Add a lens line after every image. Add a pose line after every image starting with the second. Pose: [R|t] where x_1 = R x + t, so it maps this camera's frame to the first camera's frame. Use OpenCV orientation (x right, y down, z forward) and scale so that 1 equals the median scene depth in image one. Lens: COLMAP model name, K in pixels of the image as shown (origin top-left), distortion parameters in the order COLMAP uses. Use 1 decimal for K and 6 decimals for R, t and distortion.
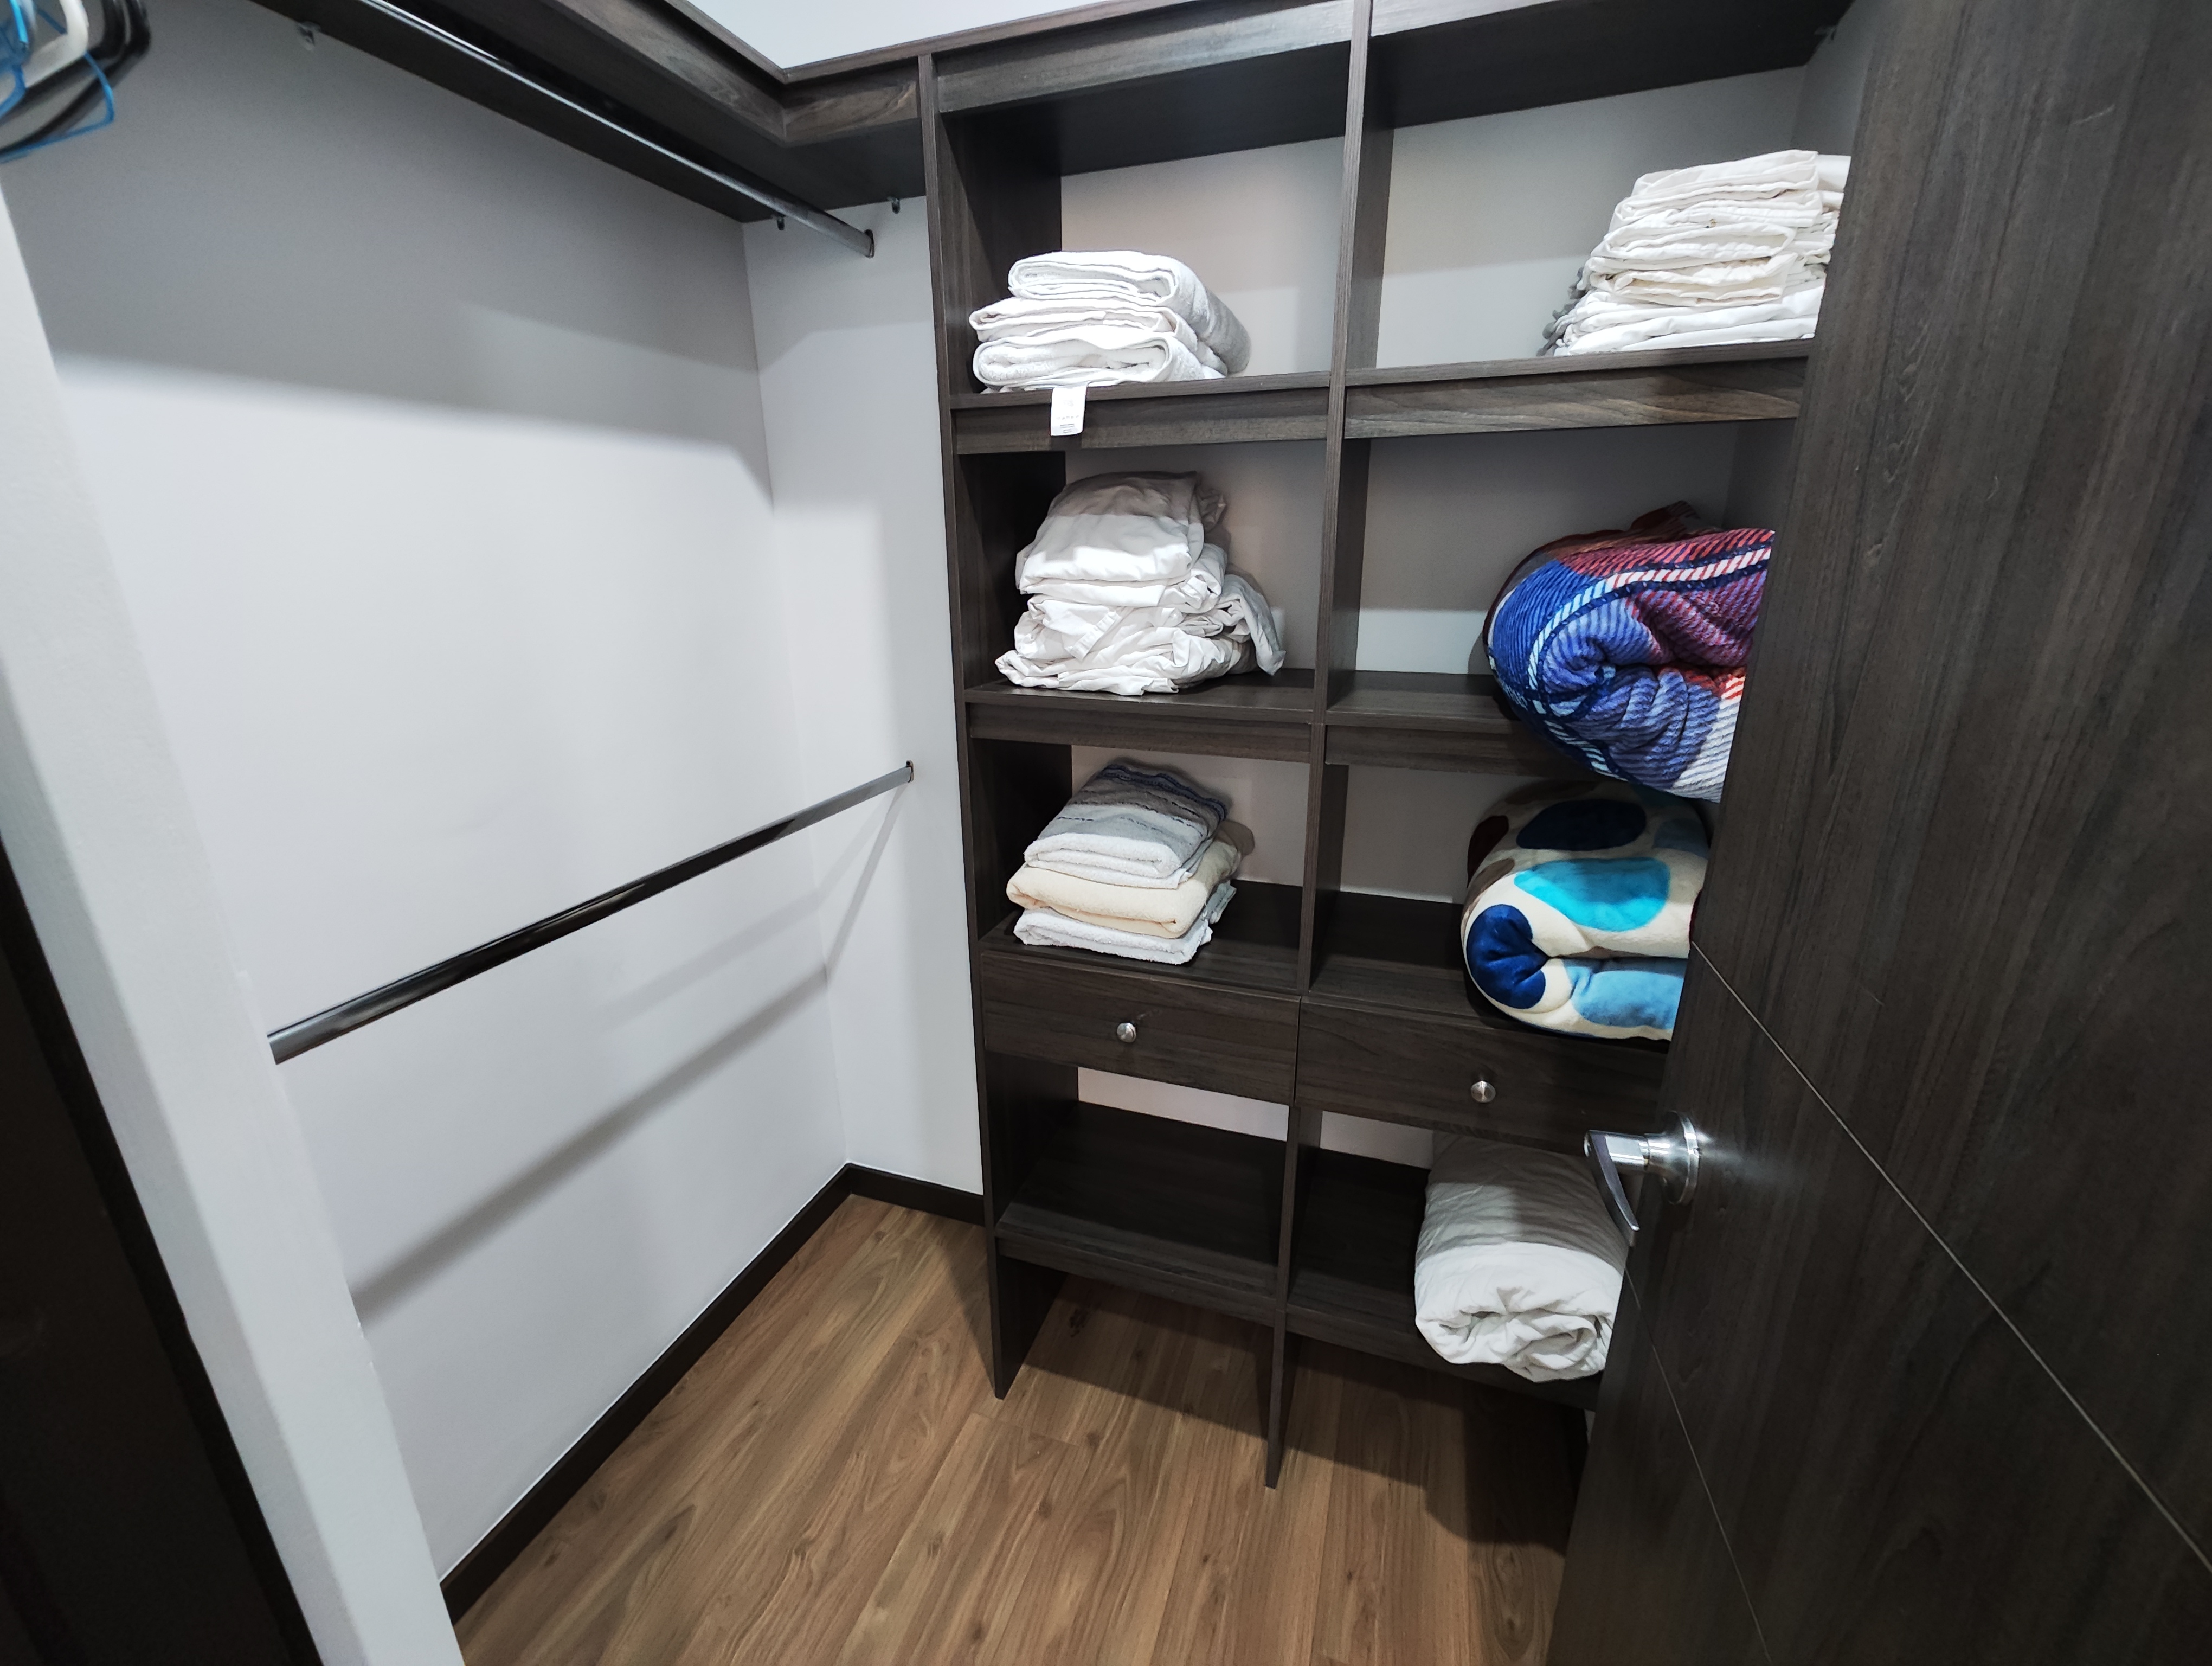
lens RADIAL K [[917.5, 0, 1098.2], [0, 917.5, 837.6], [0, 0, 1]] dist [-0.002095, 0.001986]
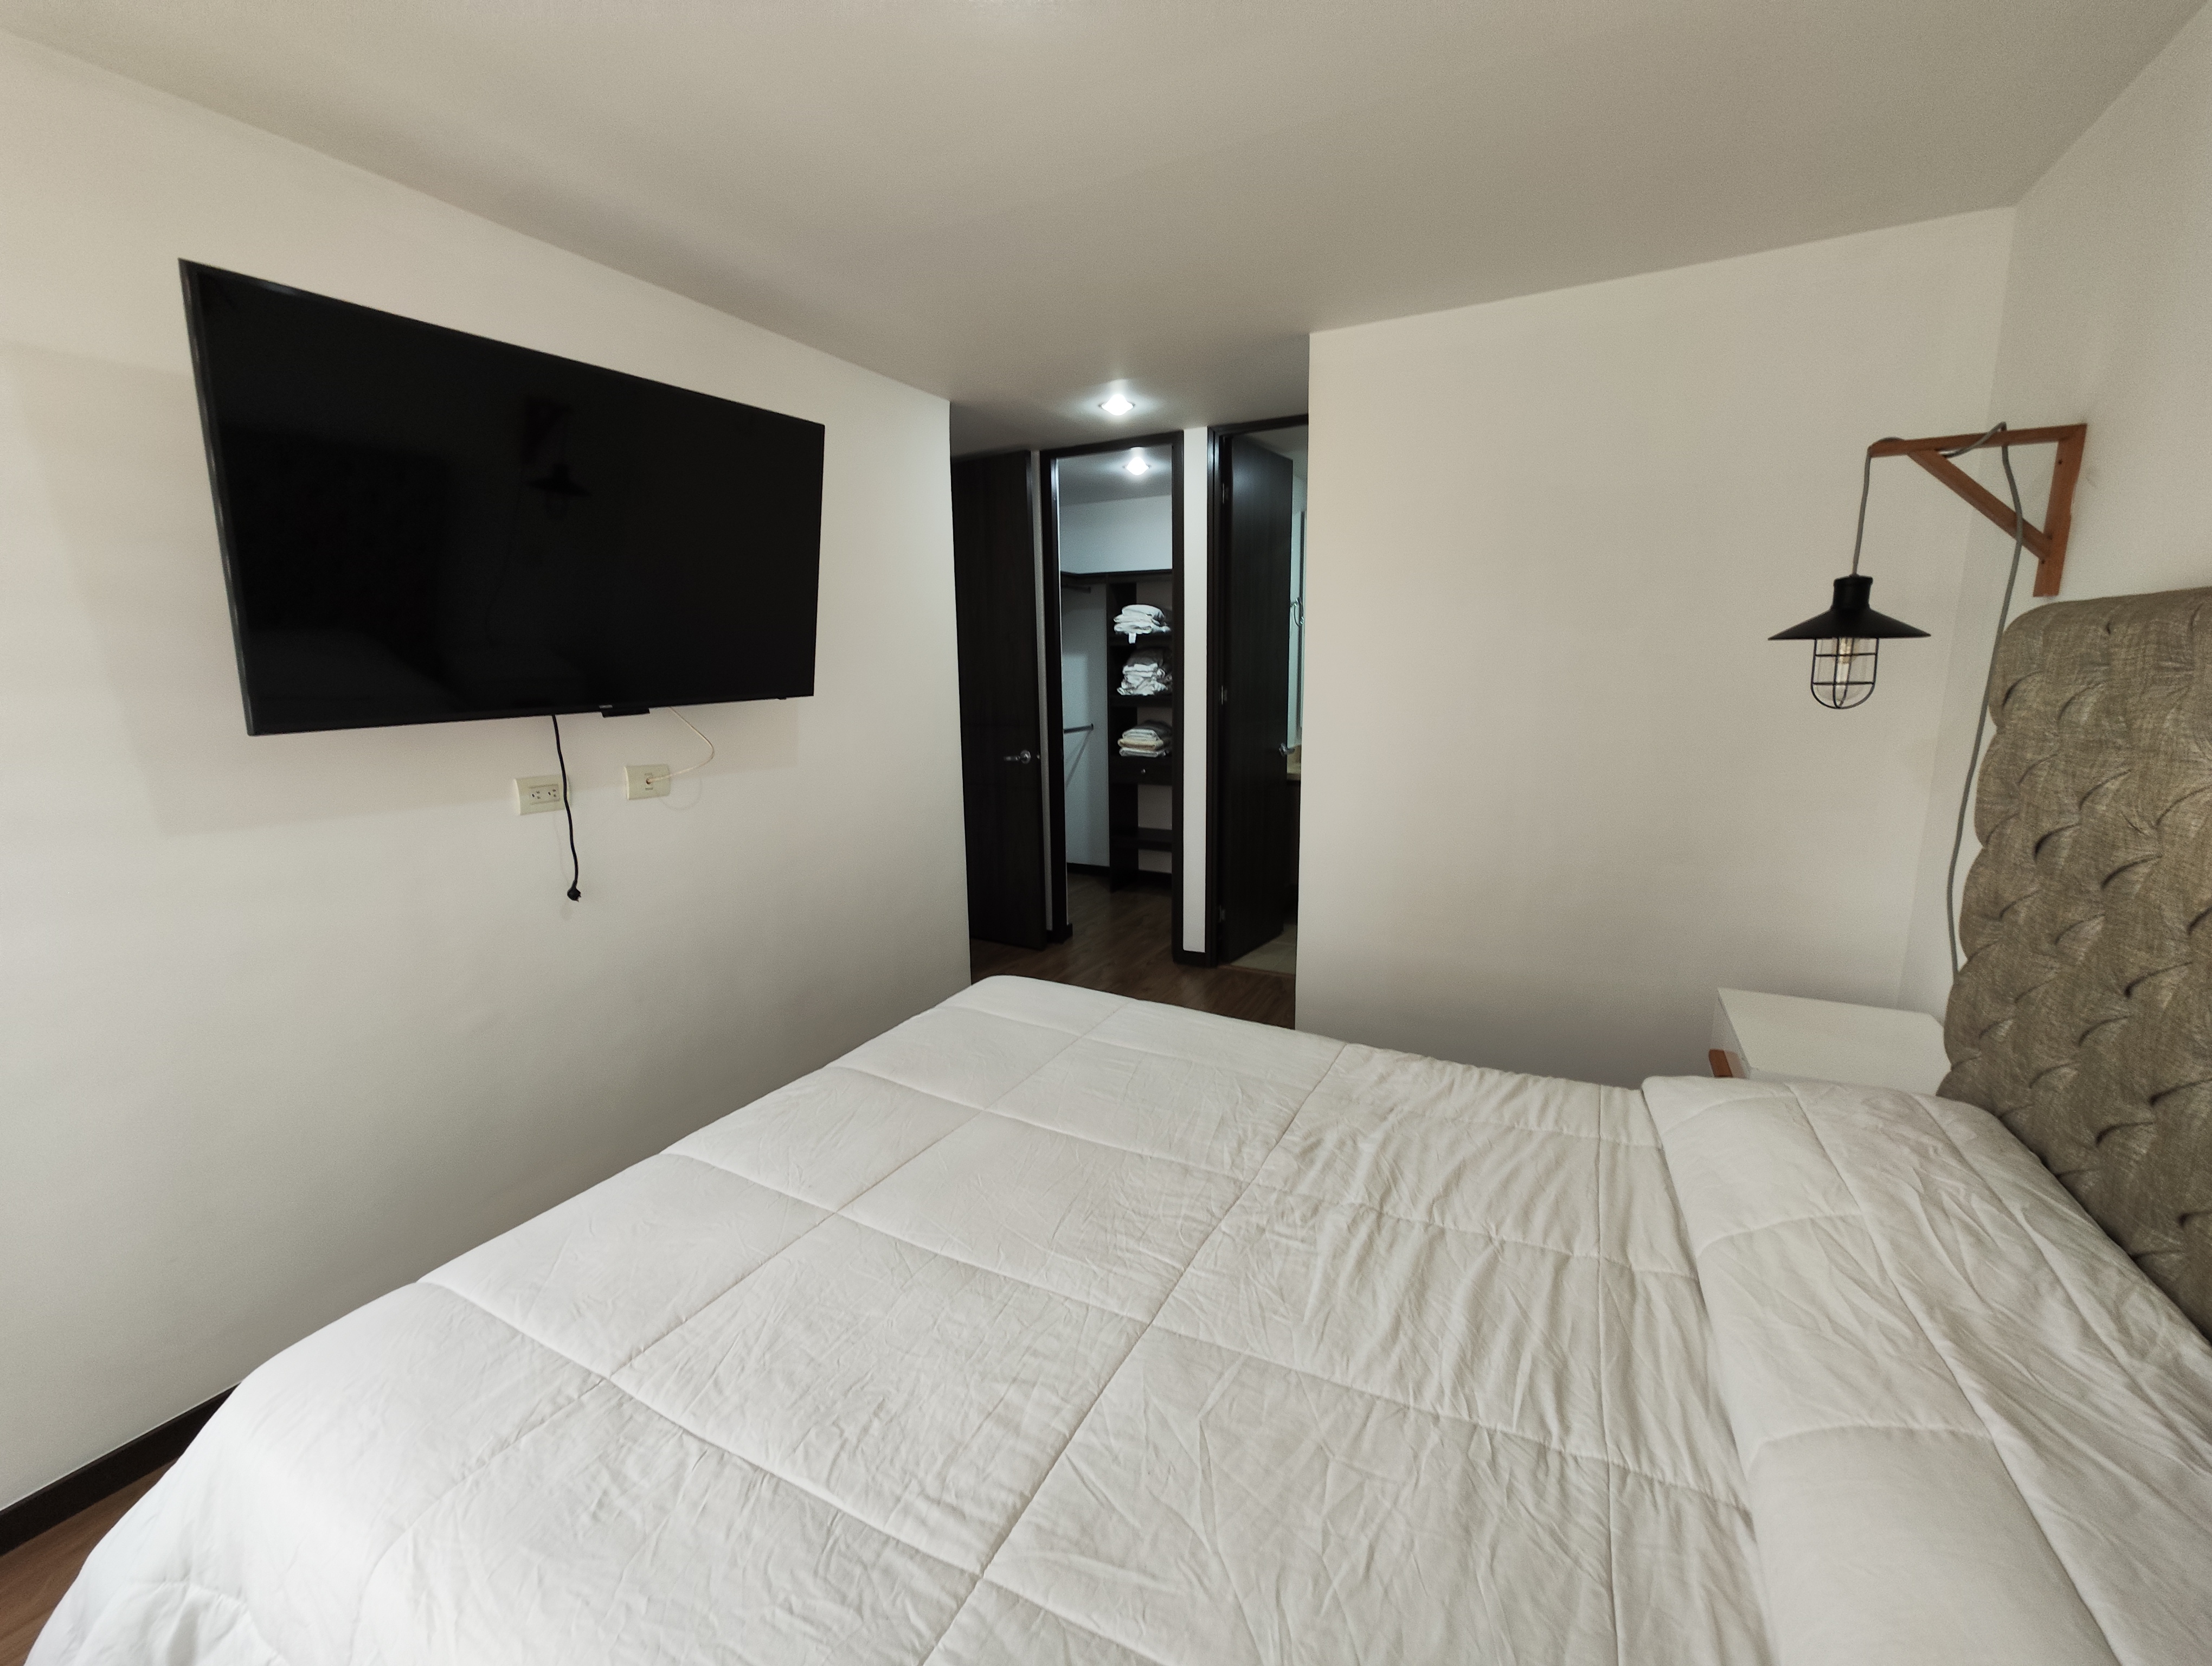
lens RADIAL K [[917.5, 0, 1108.2], [0, 917.5, 834.5], [0, 0, 1]] dist [-0.002095, 0.001986]
pose [[0.991526, 0.012623, -0.129294, 0.454166], [-0.026532, 0.993966, -0.106433, 1.032430], [0.127170, 0.108961, 0.985878, -3.491668]]
